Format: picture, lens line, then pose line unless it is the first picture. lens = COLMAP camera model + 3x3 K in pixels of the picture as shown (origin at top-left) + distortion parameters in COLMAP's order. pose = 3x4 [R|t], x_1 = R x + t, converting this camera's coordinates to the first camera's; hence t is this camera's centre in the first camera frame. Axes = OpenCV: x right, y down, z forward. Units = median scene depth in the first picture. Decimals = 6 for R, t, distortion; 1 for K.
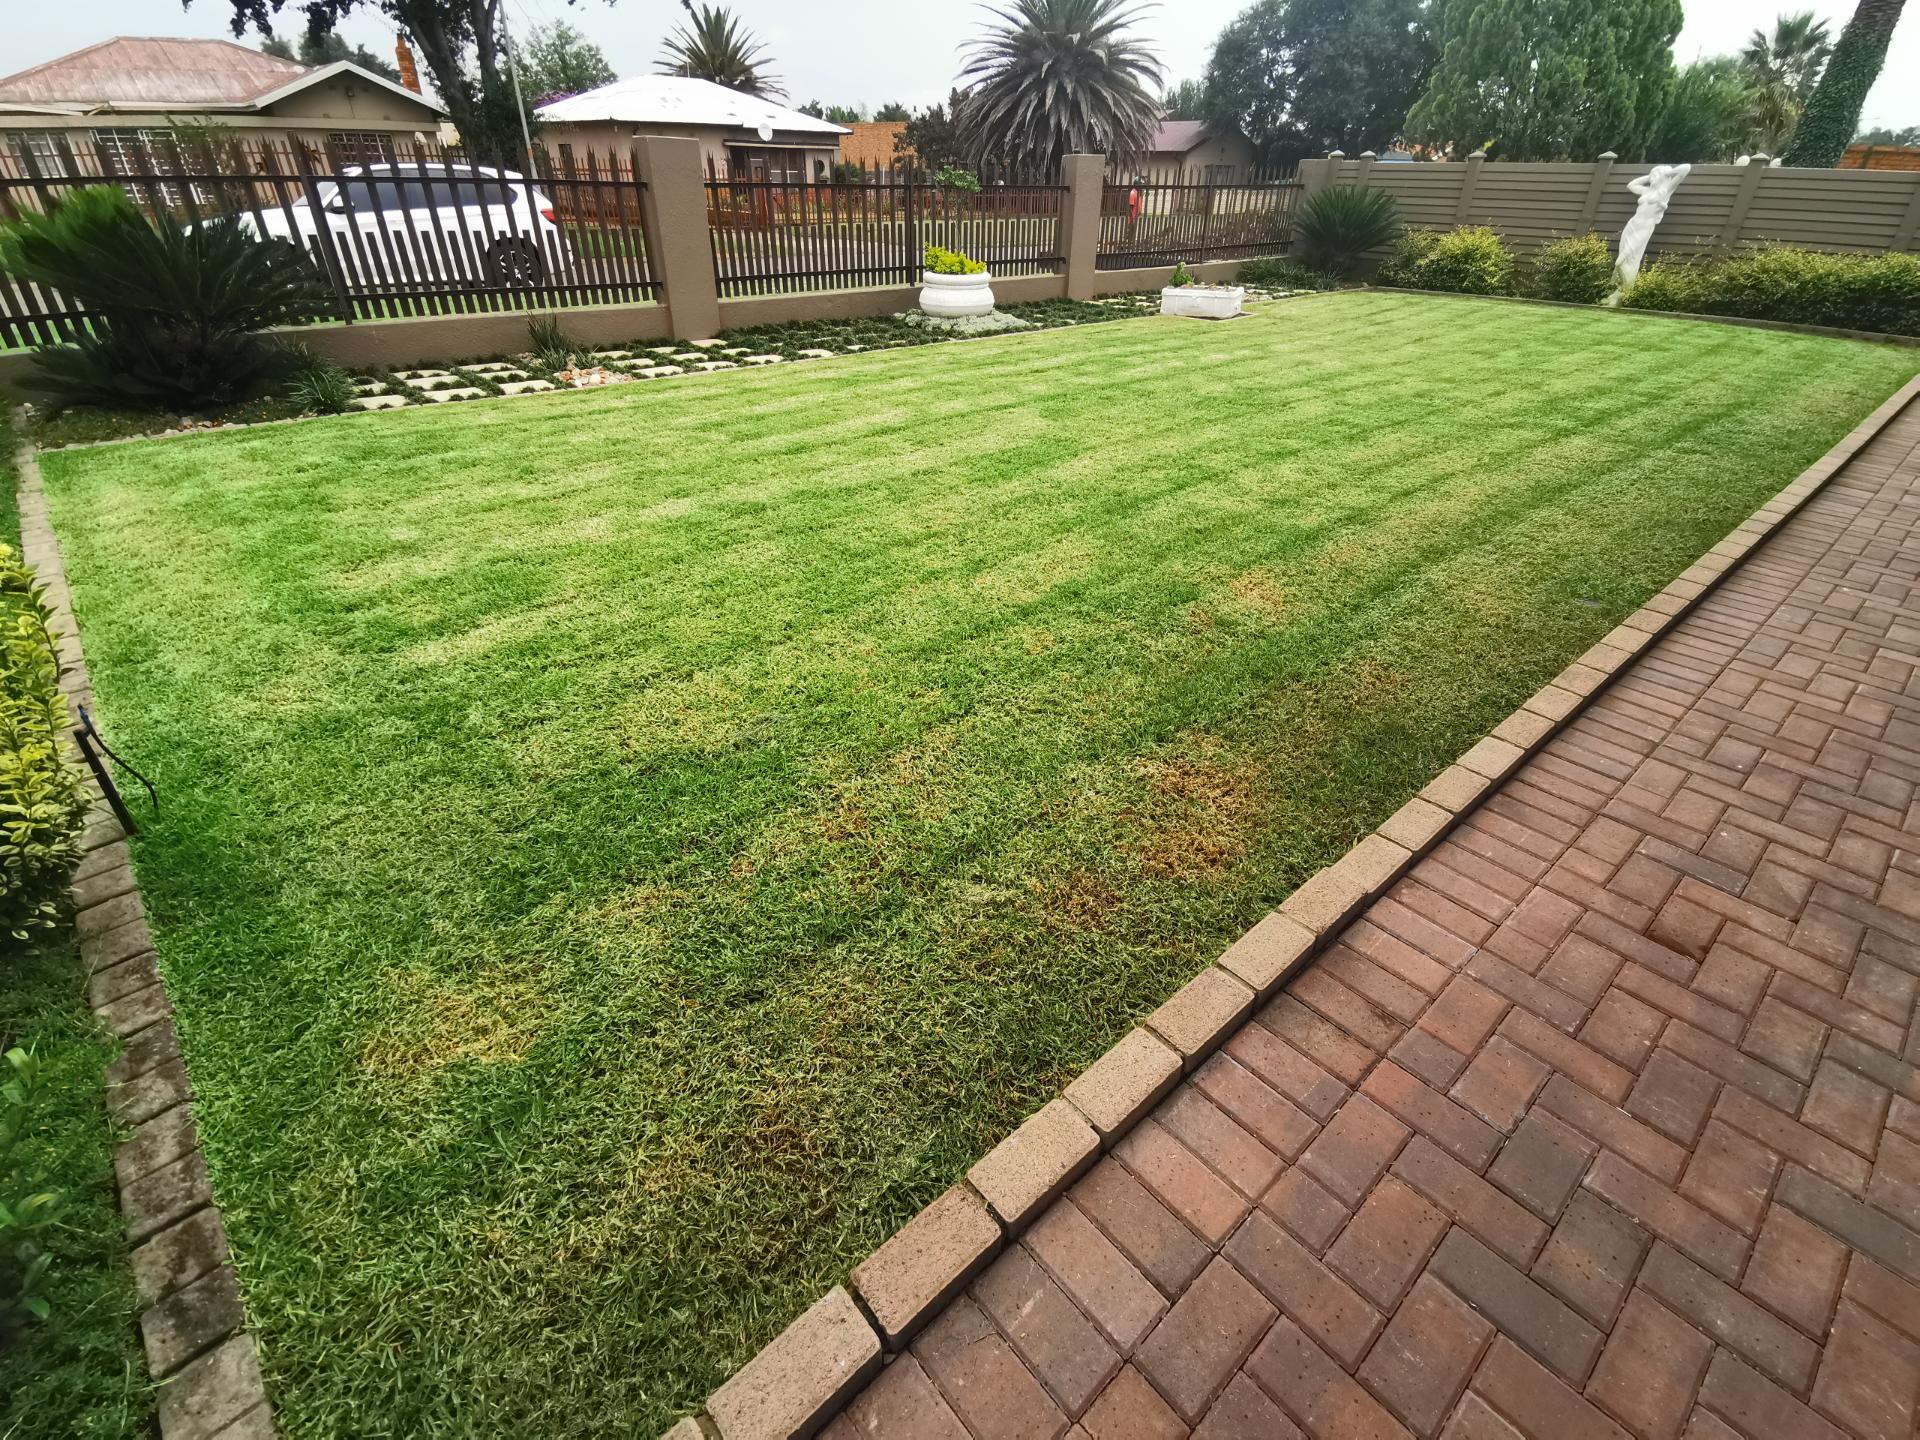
lens RADIAL K [[889.1, 0, 959.3], [0, 889.1, 719.3], [0, 0, 1]] dist [0.013097, 0.000319]
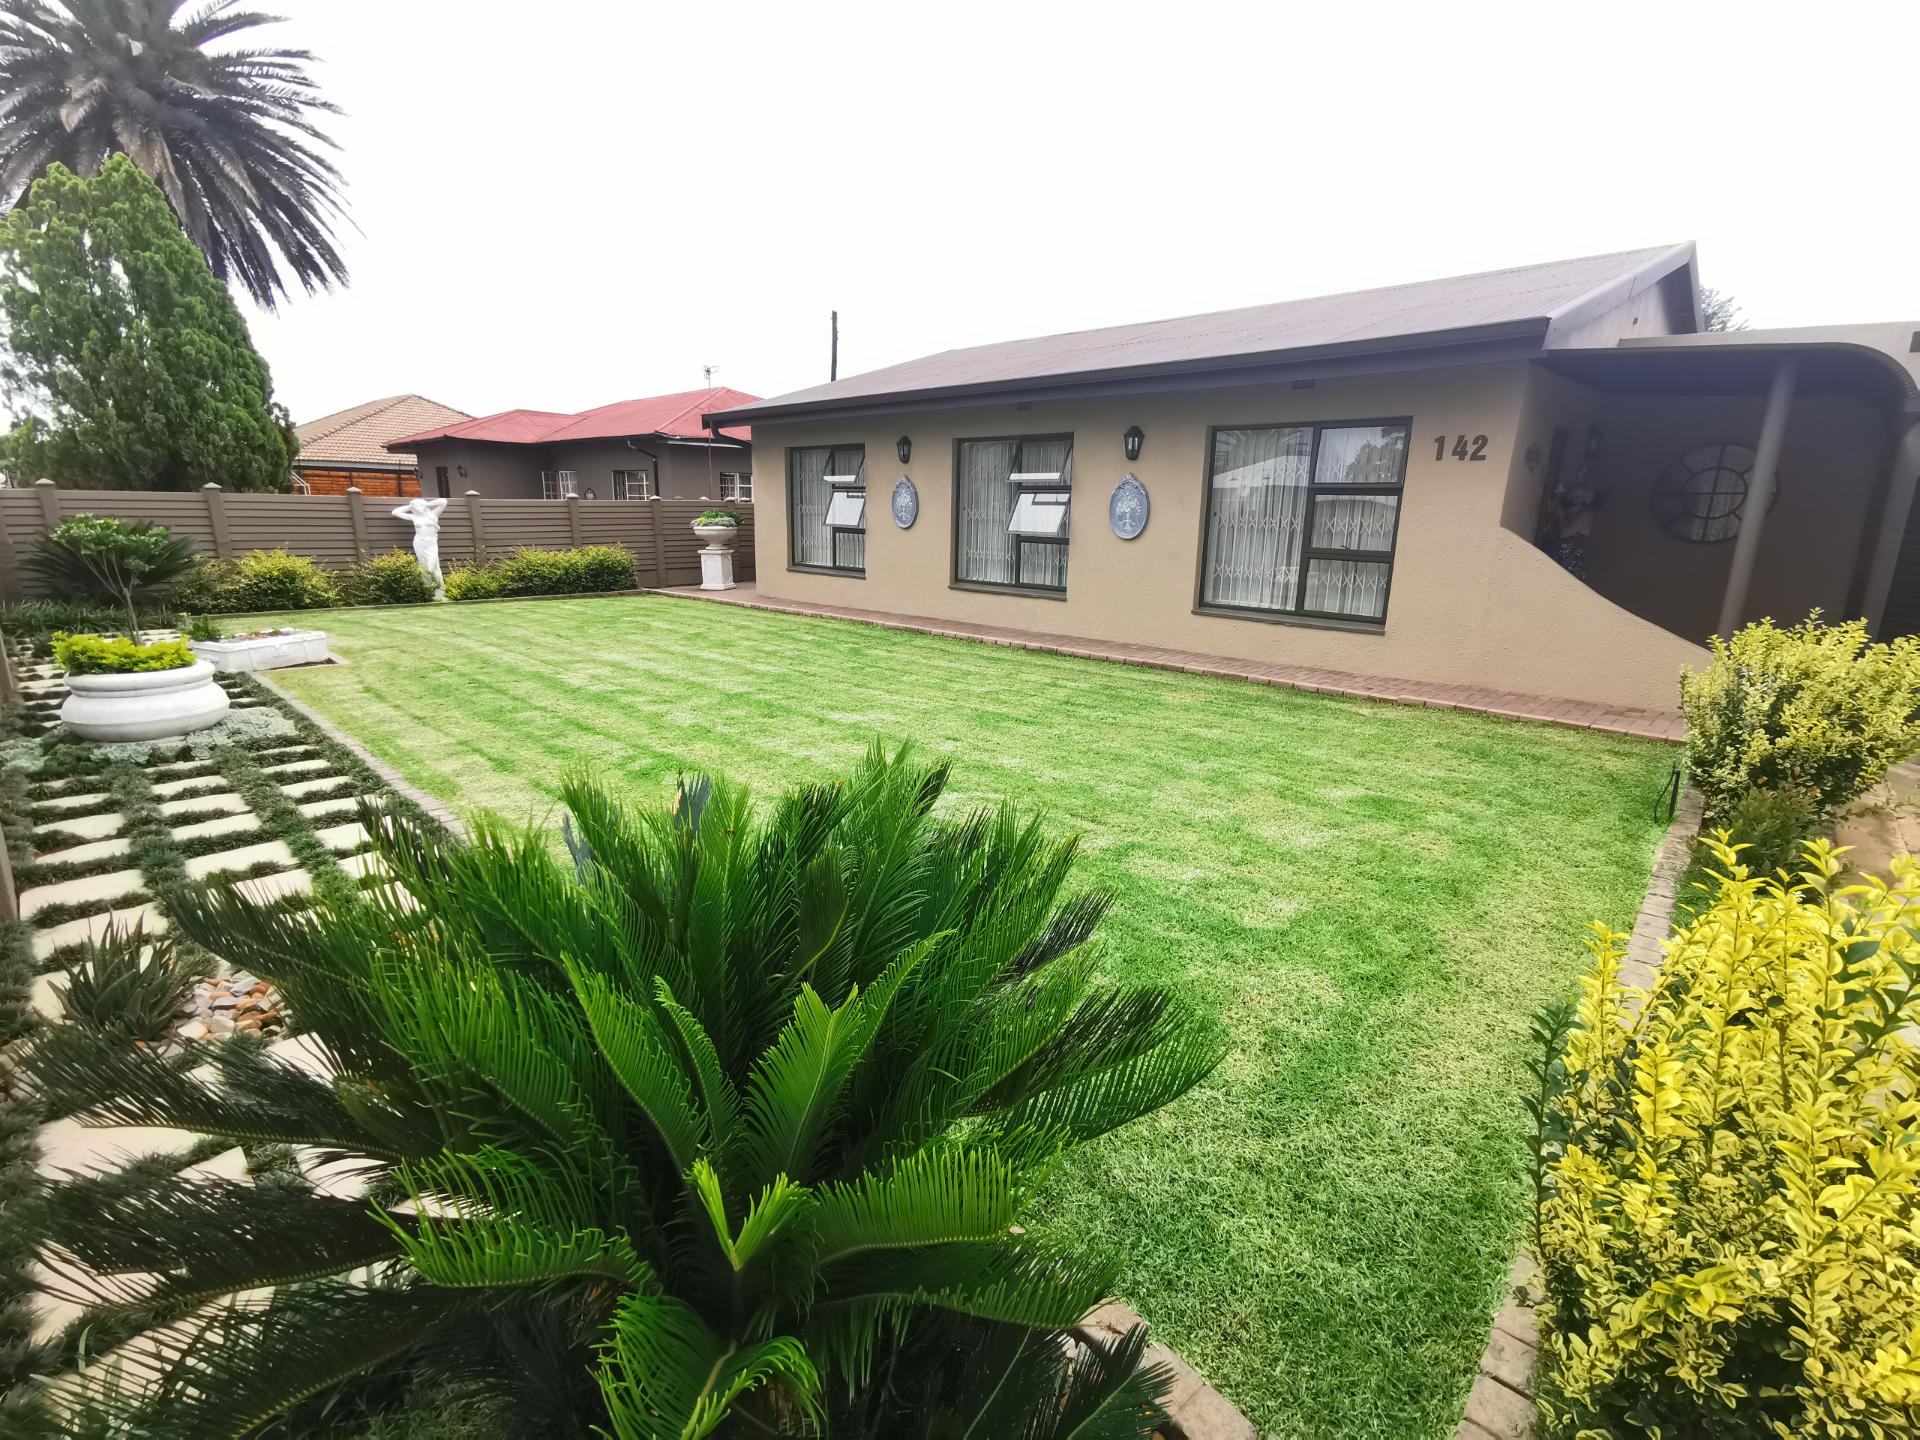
lens RADIAL K [[889.1, 0, 959.3], [0, 889.1, 719.3], [0, 0, 1]] dist [0.013097, 0.000319]
pose [[-0.077162, -0.241881, 0.967233, -0.523068], [0.508898, 0.824680, 0.246830, -0.280144], [-0.857362, 0.511269, 0.059459, 0.429120]]
